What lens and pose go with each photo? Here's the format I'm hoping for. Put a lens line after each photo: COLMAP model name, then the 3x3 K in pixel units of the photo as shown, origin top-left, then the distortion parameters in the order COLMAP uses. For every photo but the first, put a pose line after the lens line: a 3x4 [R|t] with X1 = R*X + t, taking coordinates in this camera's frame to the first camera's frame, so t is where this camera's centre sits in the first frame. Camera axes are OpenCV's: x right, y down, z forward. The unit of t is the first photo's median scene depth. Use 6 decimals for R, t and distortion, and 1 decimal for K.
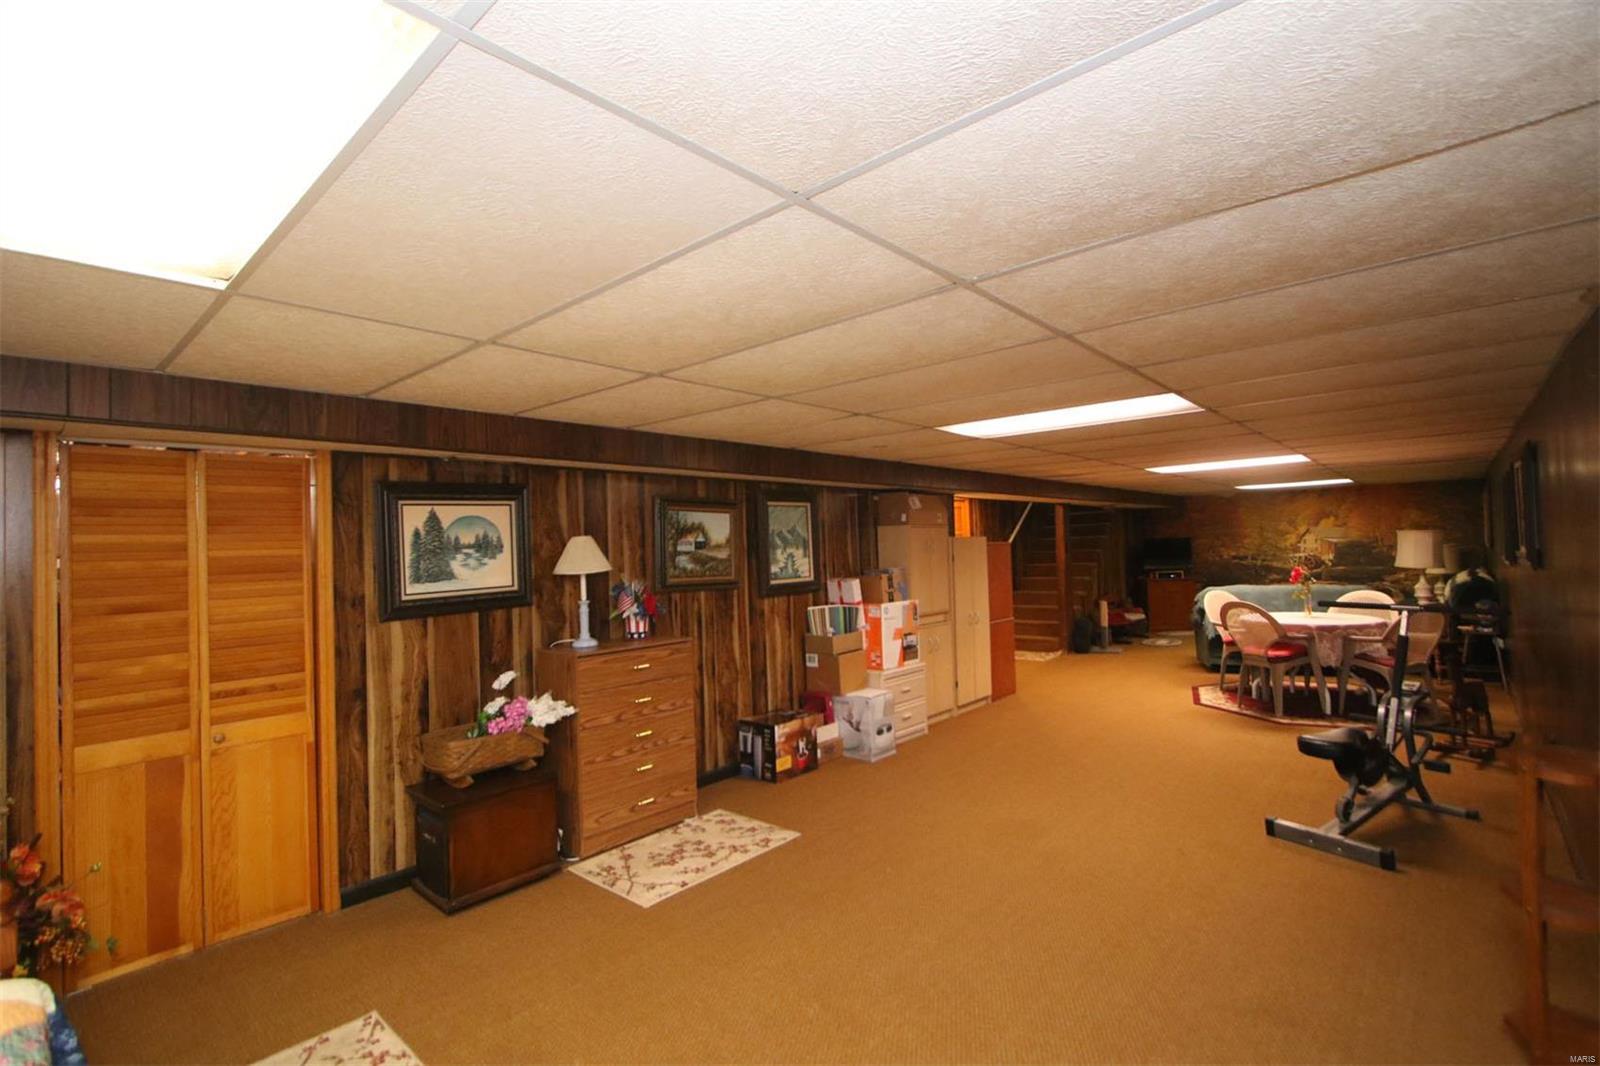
lens RADIAL K [[741.2, 0, 797.7], [0, 741.2, 528.9], [0, 0, 1]] dist [-0.013939, -0.001144]
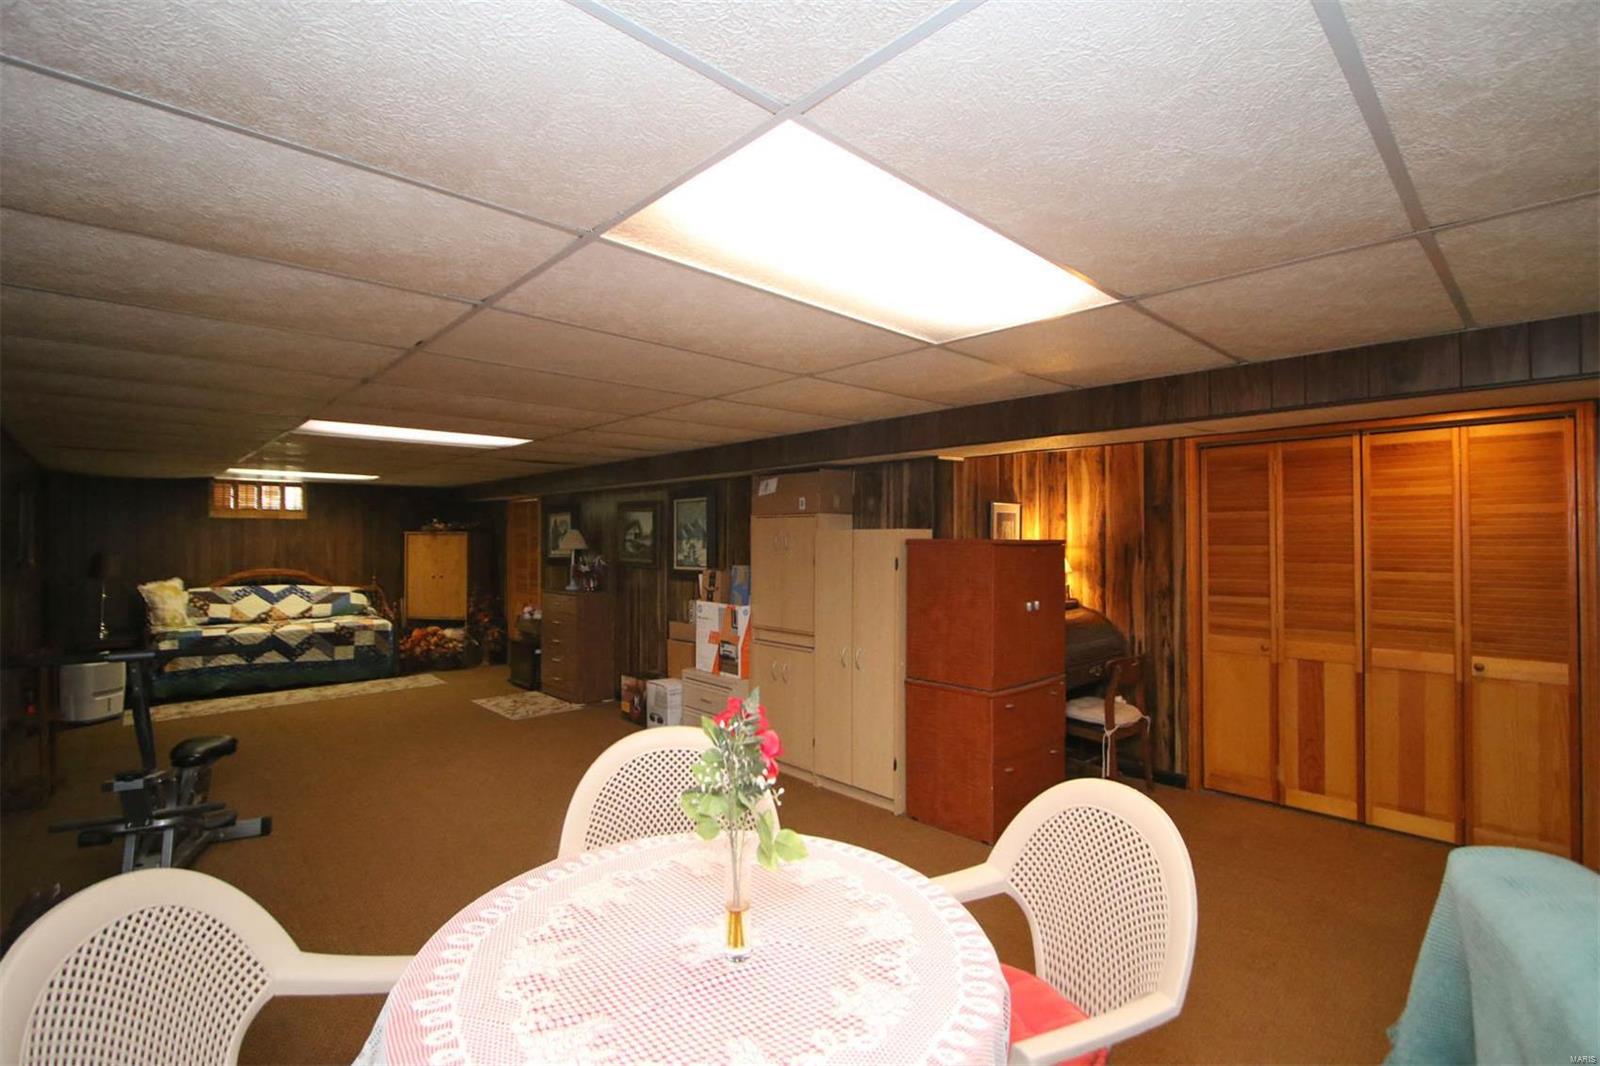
lens RADIAL K [[741.2, 0, 806.5], [0, 741.2, 527.7], [0, 0, 1]] dist [-0.013939, -0.001144]
pose [[-0.093878, 0.013095, -0.995498, 1.429532], [0.028766, 0.999532, 0.010435, 0.002060], [0.995168, -0.027657, -0.094211, 1.680435]]
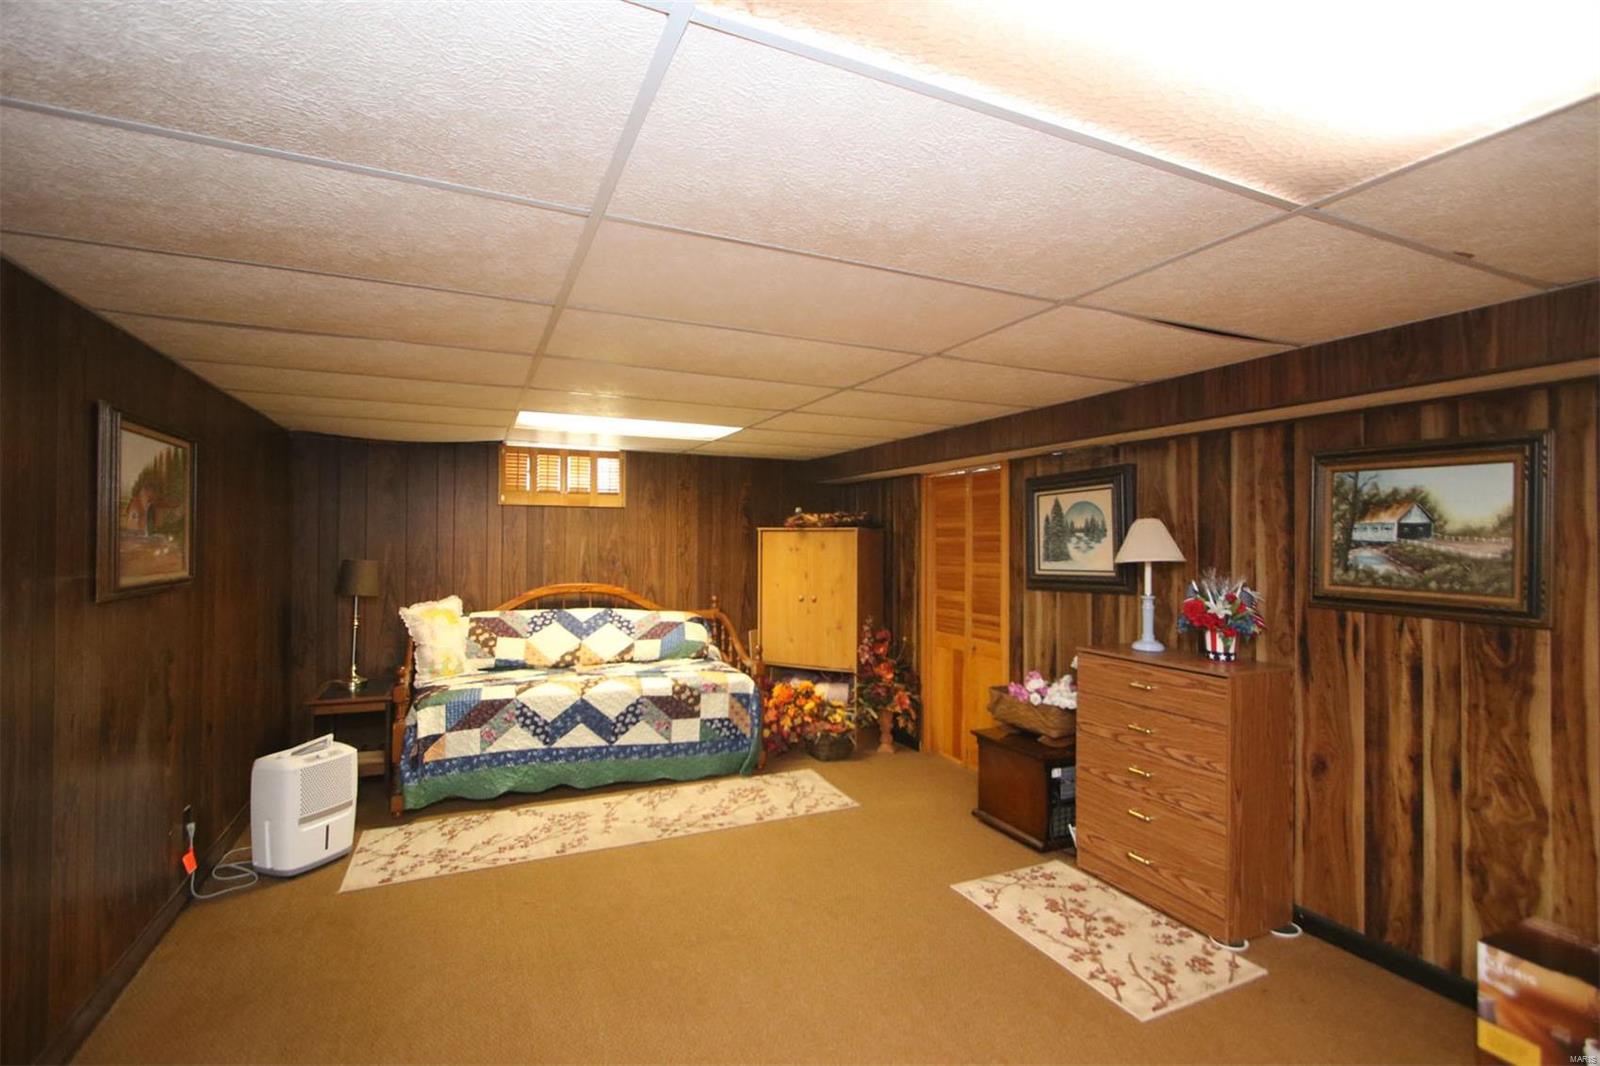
lens RADIAL K [[741.2, 0, 792.9], [0, 741.2, 529.5], [0, 0, 1]] dist [-0.013939, -0.001144]
pose [[-0.419550, 0.009659, -0.907681, 0.615304], [0.027542, 0.999618, -0.002093, 0.011581], [0.907315, -0.025877, -0.419656, 0.944787]]
